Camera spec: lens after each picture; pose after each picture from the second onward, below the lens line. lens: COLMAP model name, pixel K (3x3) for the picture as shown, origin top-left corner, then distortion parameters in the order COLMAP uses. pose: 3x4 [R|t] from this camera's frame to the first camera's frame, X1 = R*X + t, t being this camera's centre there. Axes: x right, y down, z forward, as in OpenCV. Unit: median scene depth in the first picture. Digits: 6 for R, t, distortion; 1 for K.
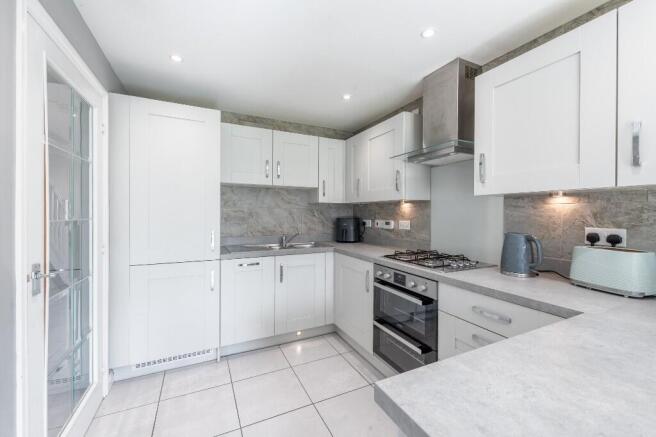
lens RADIAL K [[252.0, 0, 311.4], [0, 252.0, 215.8], [0, 0, 1]] dist [0.000895, -0.000223]
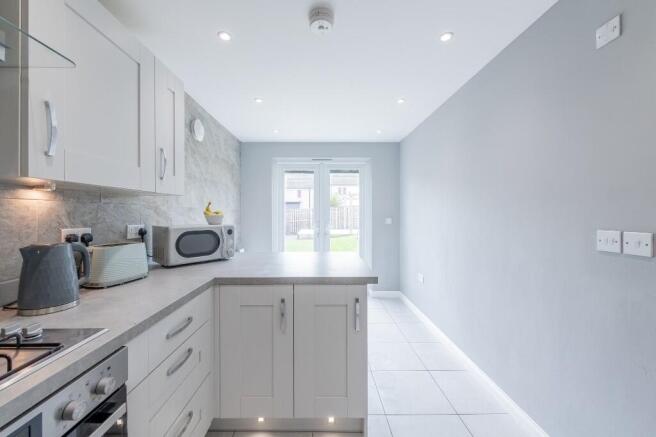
lens RADIAL K [[261.8, 0, 325.6], [0, 261.8, 212.5], [0, 0, 1]] dist [-0.014897, -0.000004]
pose [[-0.918319, -0.003605, 0.395824, -0.055195], [-0.000017, 0.999959, 0.009070, -0.012122], [-0.395840, 0.008322, -0.918282, 0.934200]]
